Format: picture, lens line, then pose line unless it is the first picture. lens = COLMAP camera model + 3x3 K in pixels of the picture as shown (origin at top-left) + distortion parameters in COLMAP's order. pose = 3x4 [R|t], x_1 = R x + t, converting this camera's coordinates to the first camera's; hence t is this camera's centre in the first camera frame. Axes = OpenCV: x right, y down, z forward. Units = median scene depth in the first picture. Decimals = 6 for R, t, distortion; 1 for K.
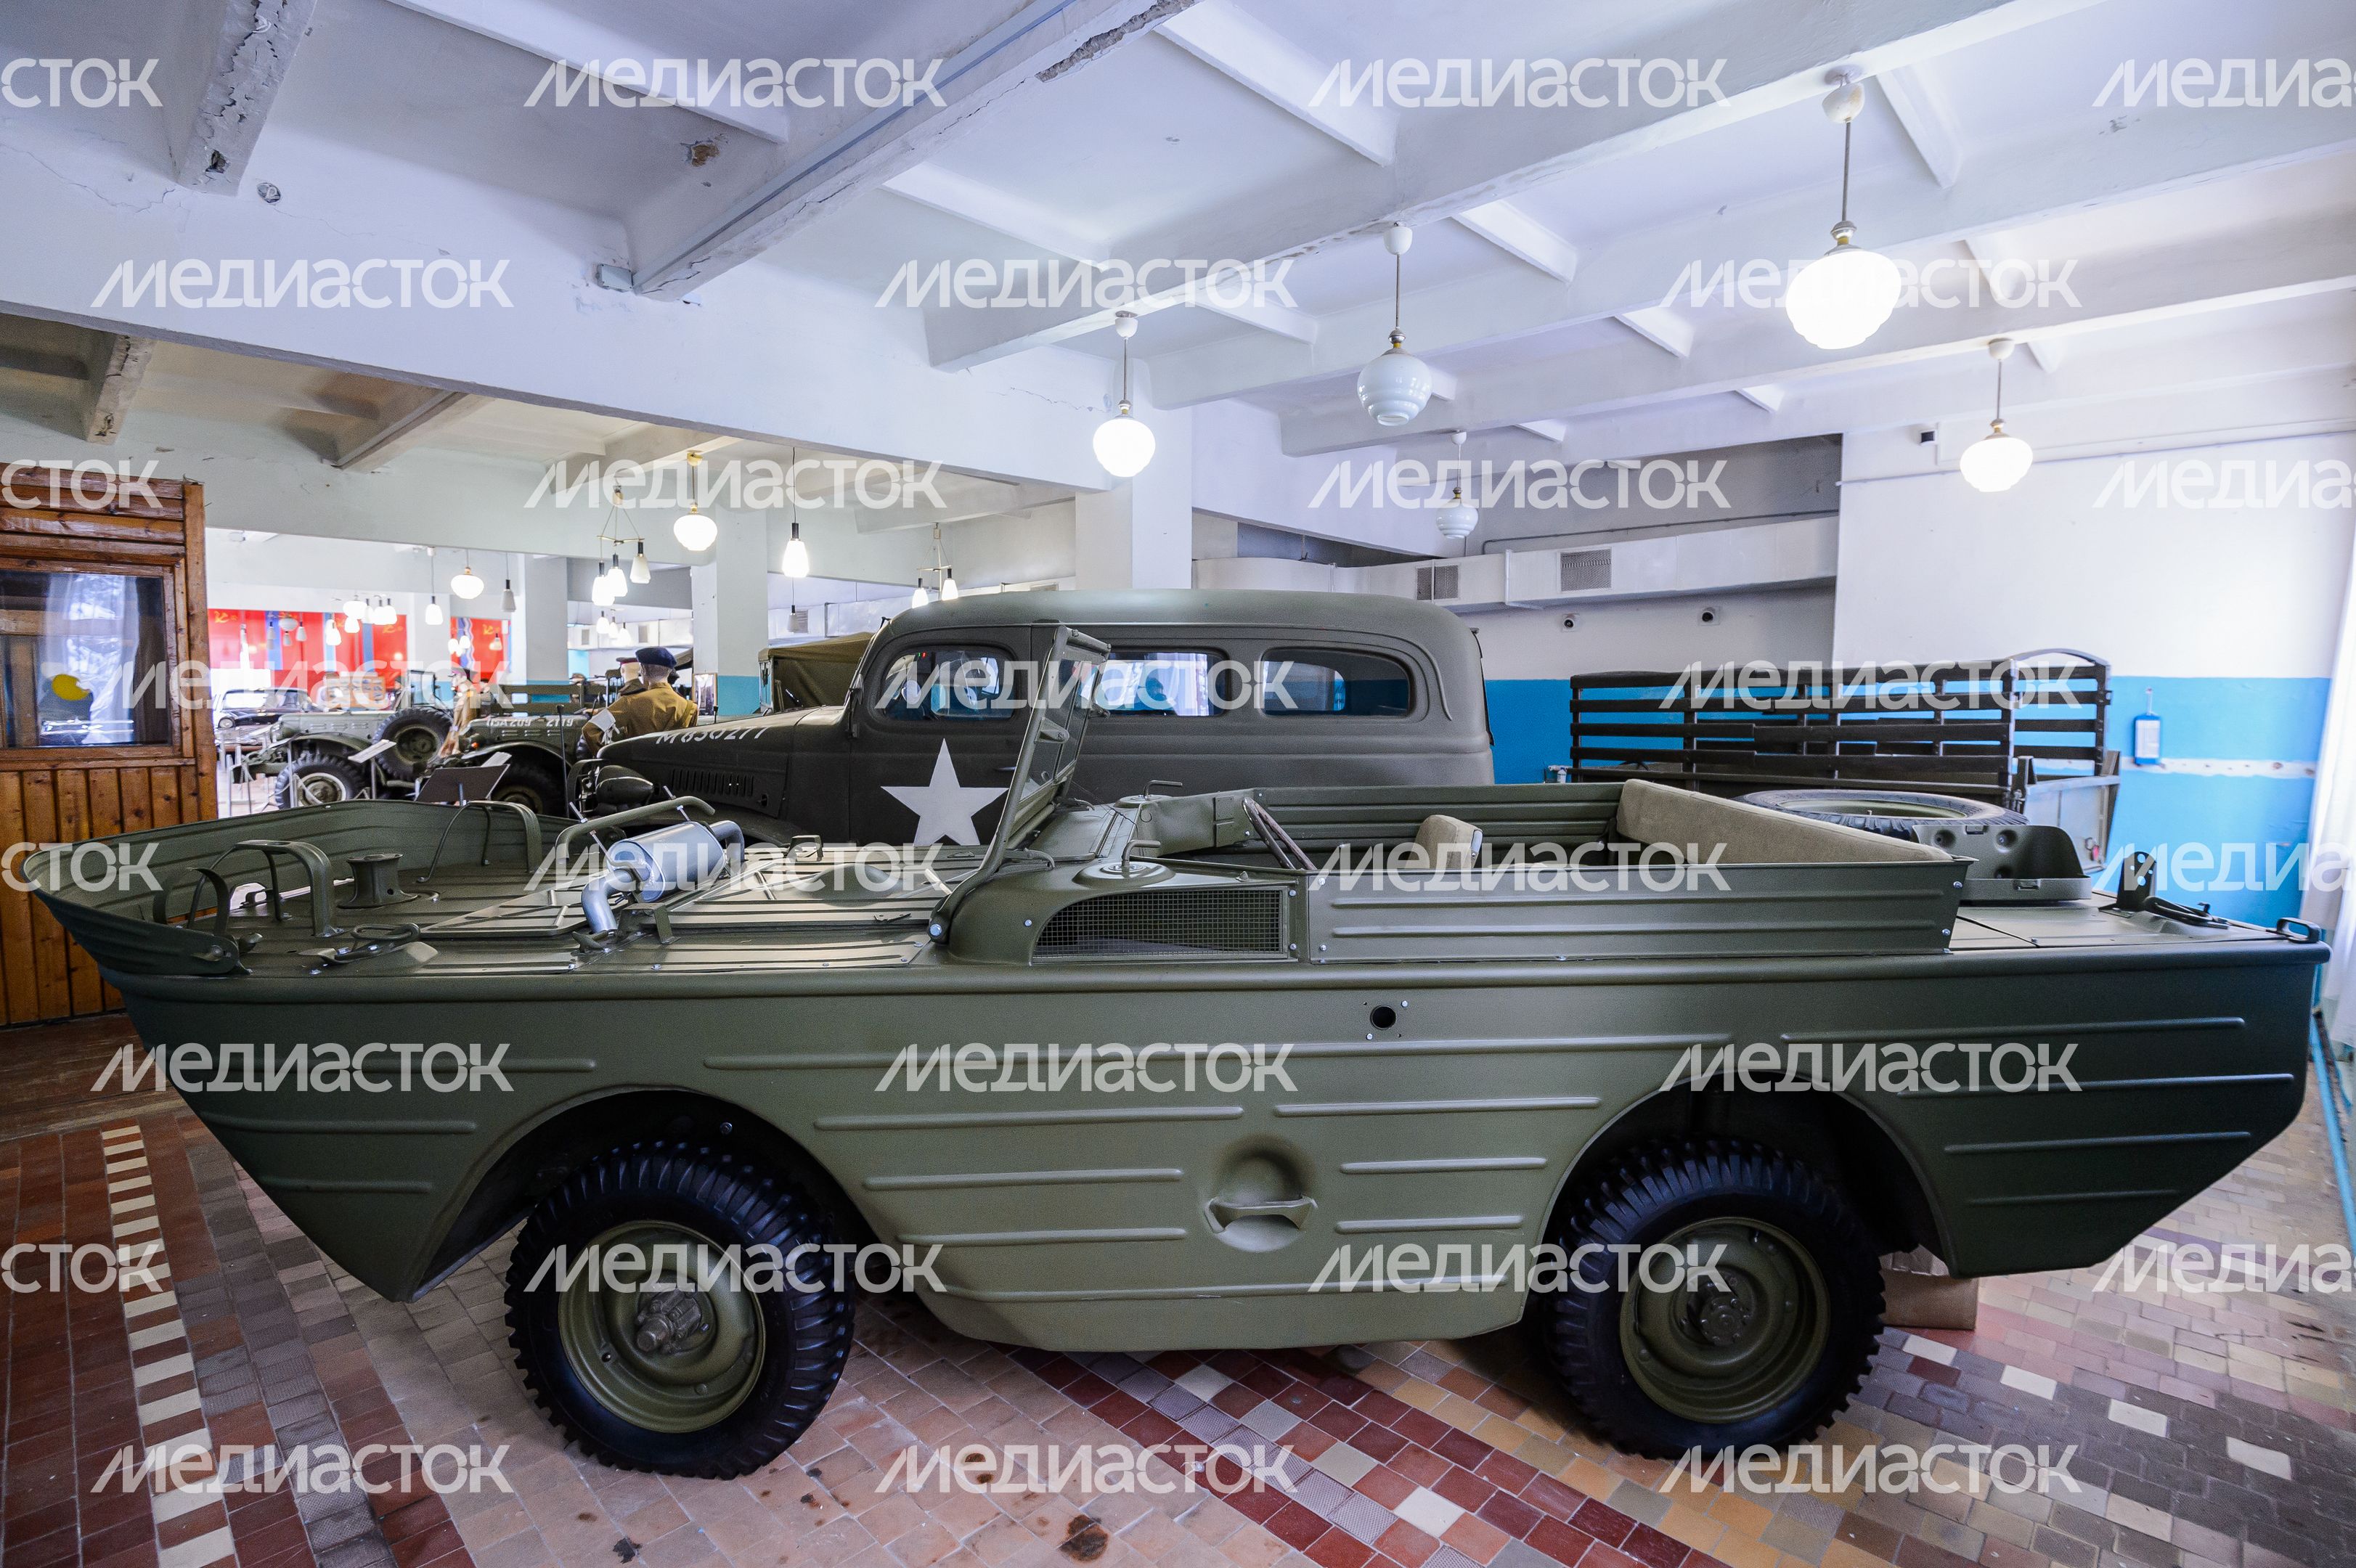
lens RADIAL K [[1084.8, 0, 1183.8], [0, 1084.8, 775.9], [0, 0, 1]] dist [-0.003279, -0.000385]
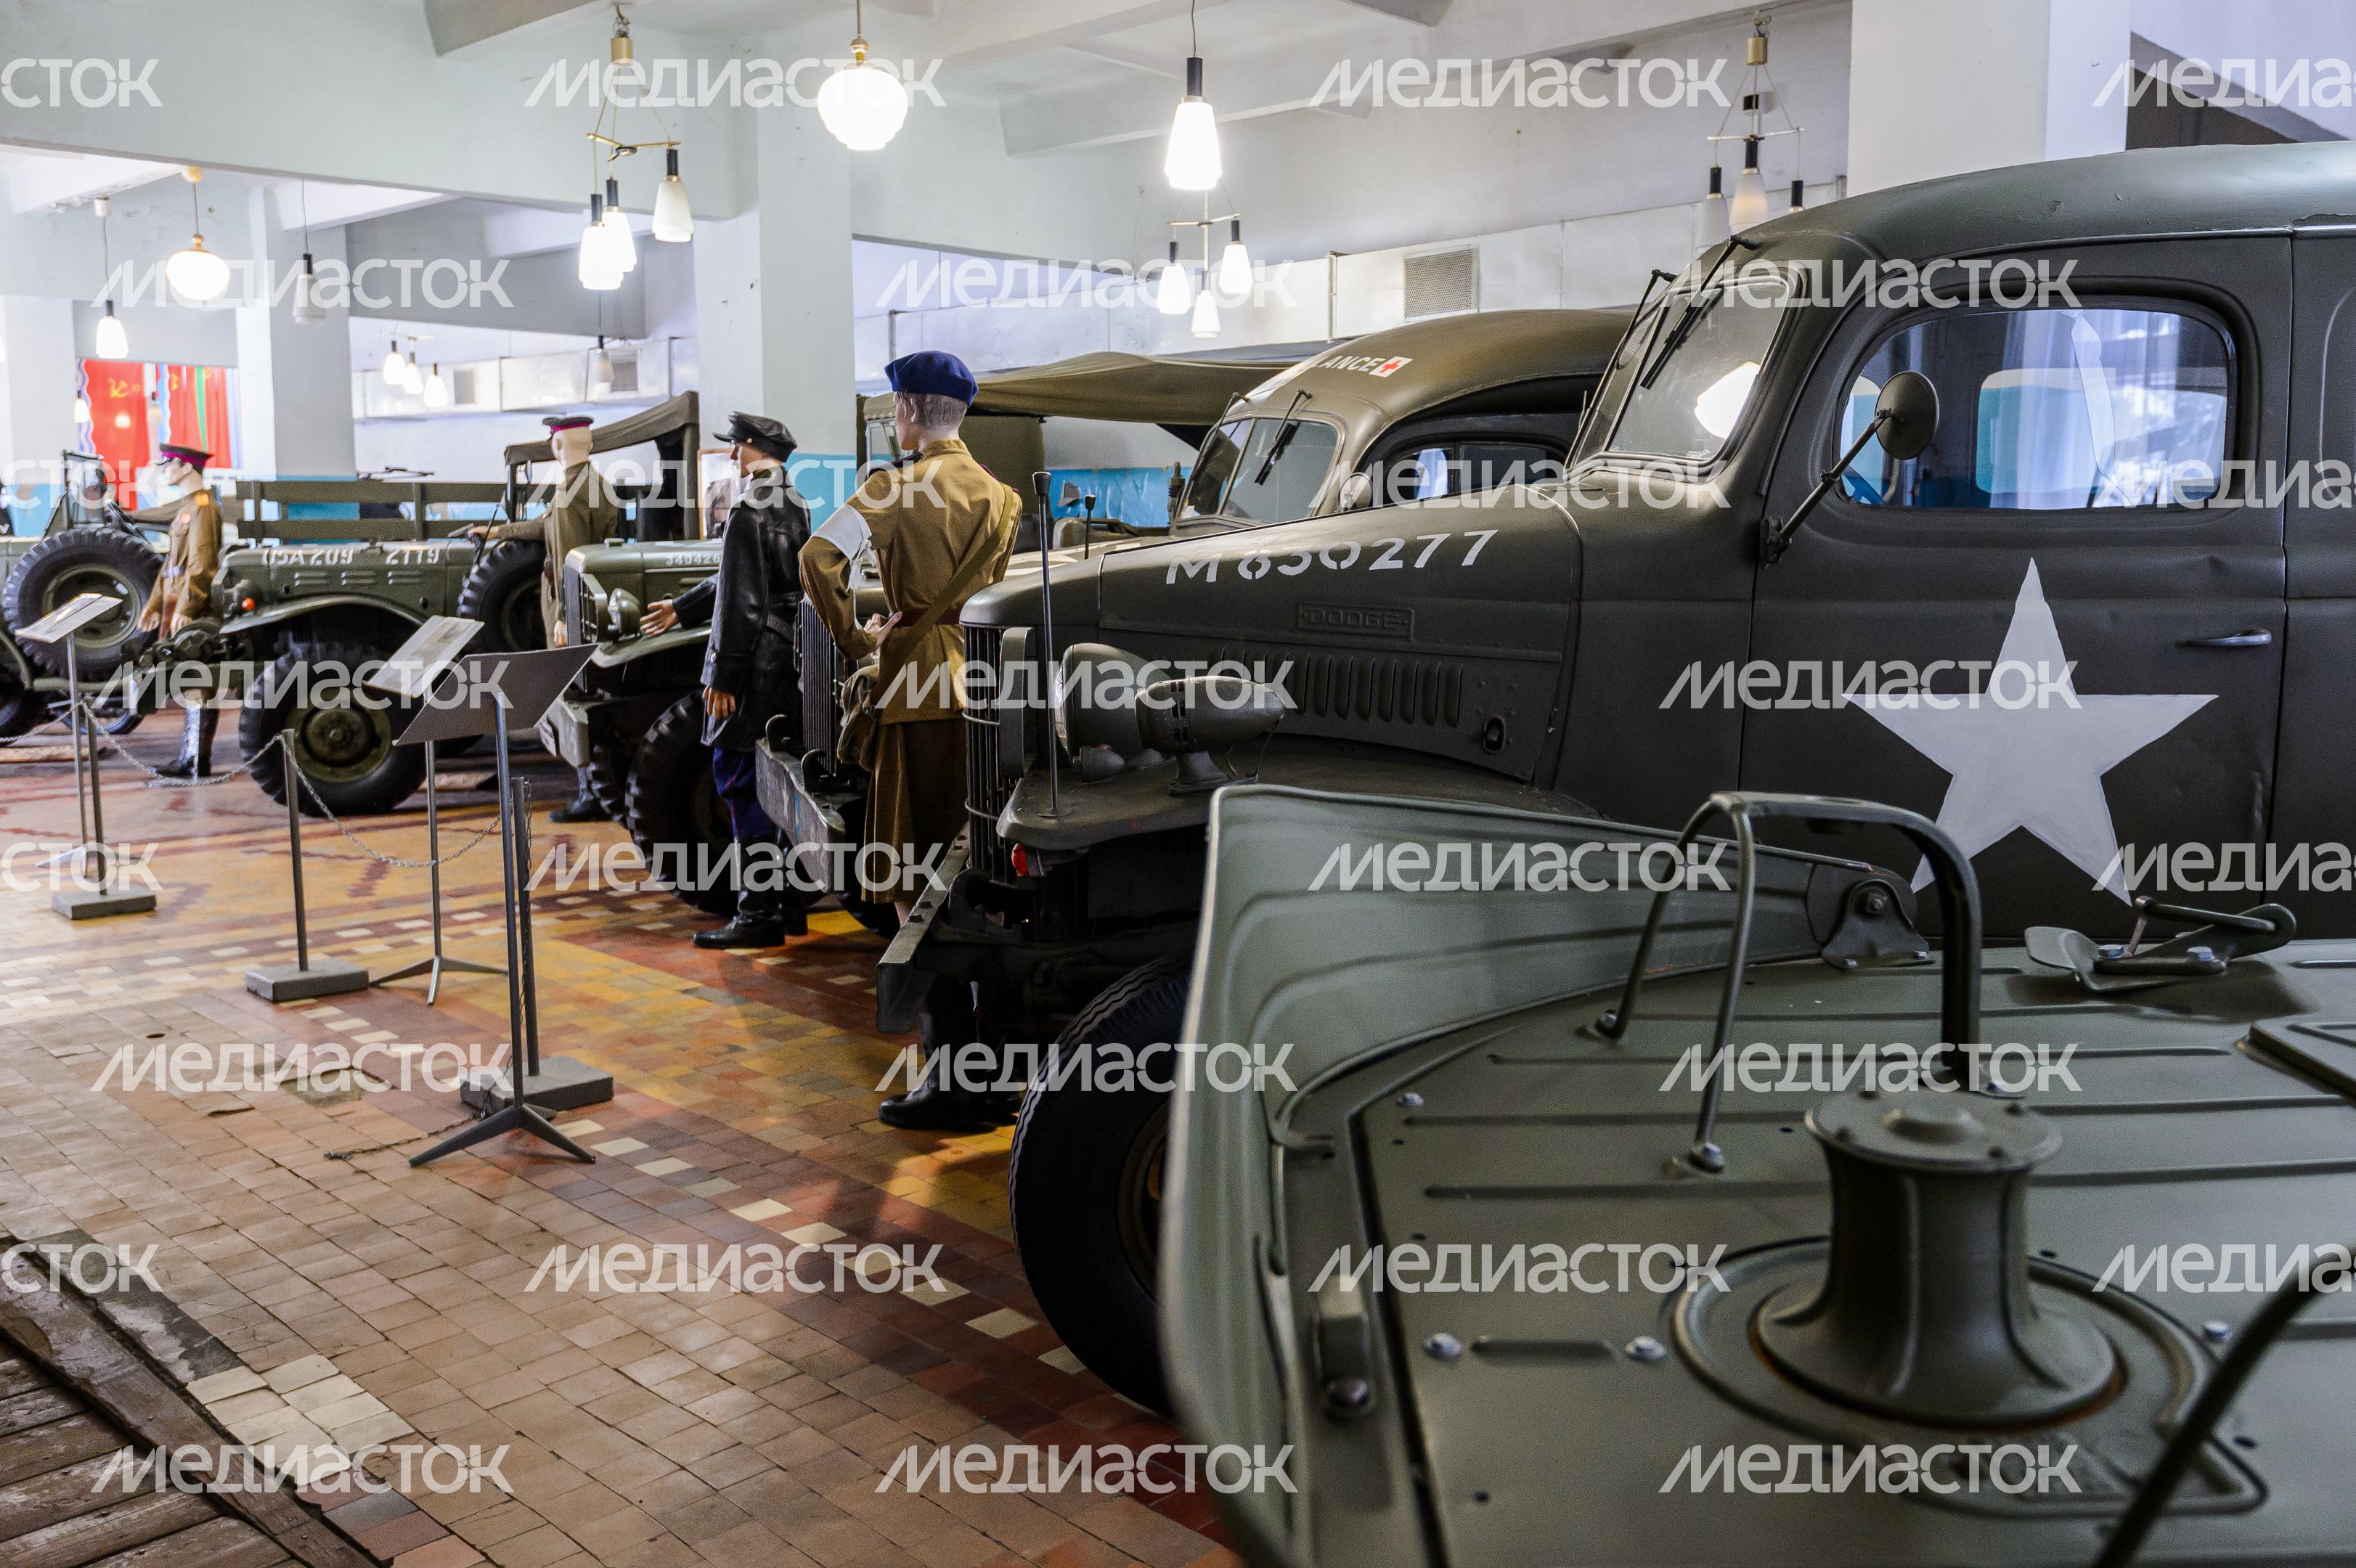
lens RADIAL K [[1901.8, 0, 1225.8], [0, 1901.8, 715.6], [0, 0, 1]] dist [0.042324, -0.003652]
pose [[0.999743, -0.009515, -0.020556, -0.185803], [0.010200, 0.999387, 0.033501, -0.002573], [0.020225, -0.033702, 0.999227, 0.142356]]
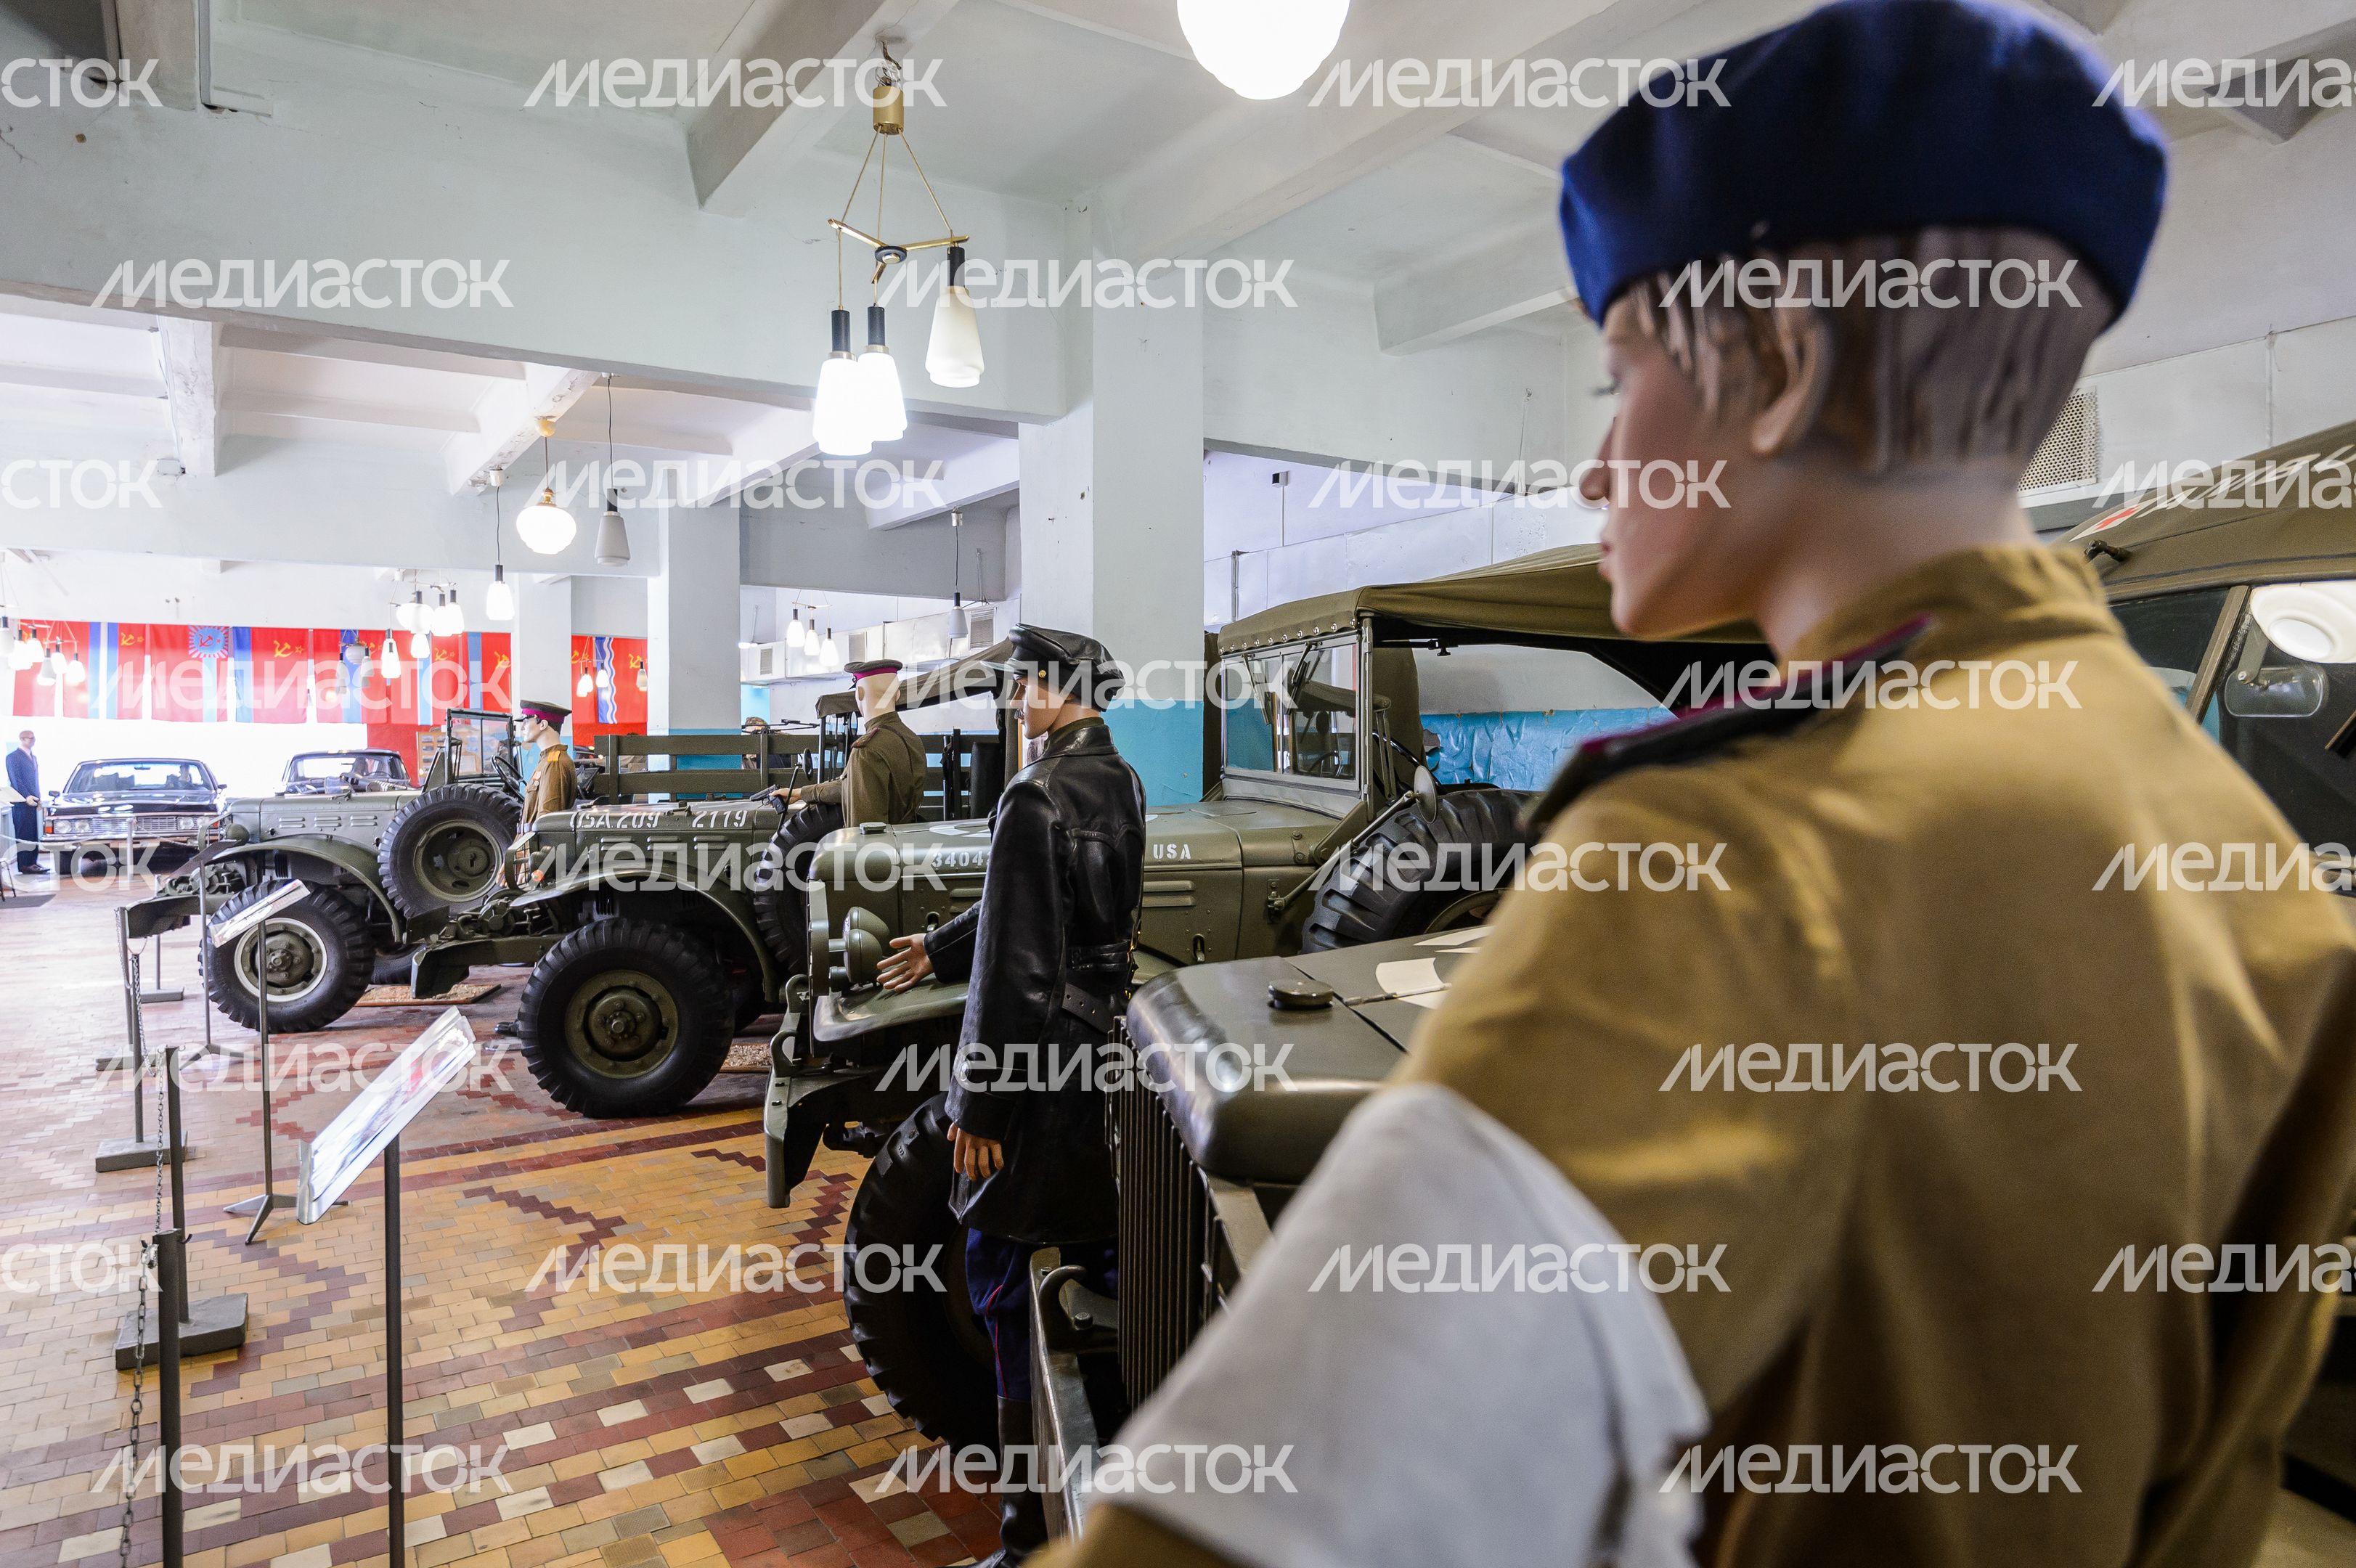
lens RADIAL K [[1395.6, 0, 1165.3], [0, 1395.6, 791.1], [0, 0, 1]] dist [0.010489, 0.000747]
pose [[0.975475, -0.009693, -0.219897, -0.261575], [0.000776, 0.999175, -0.040602, -0.035137], [0.220109, 0.039436, 0.974678, 0.463885]]
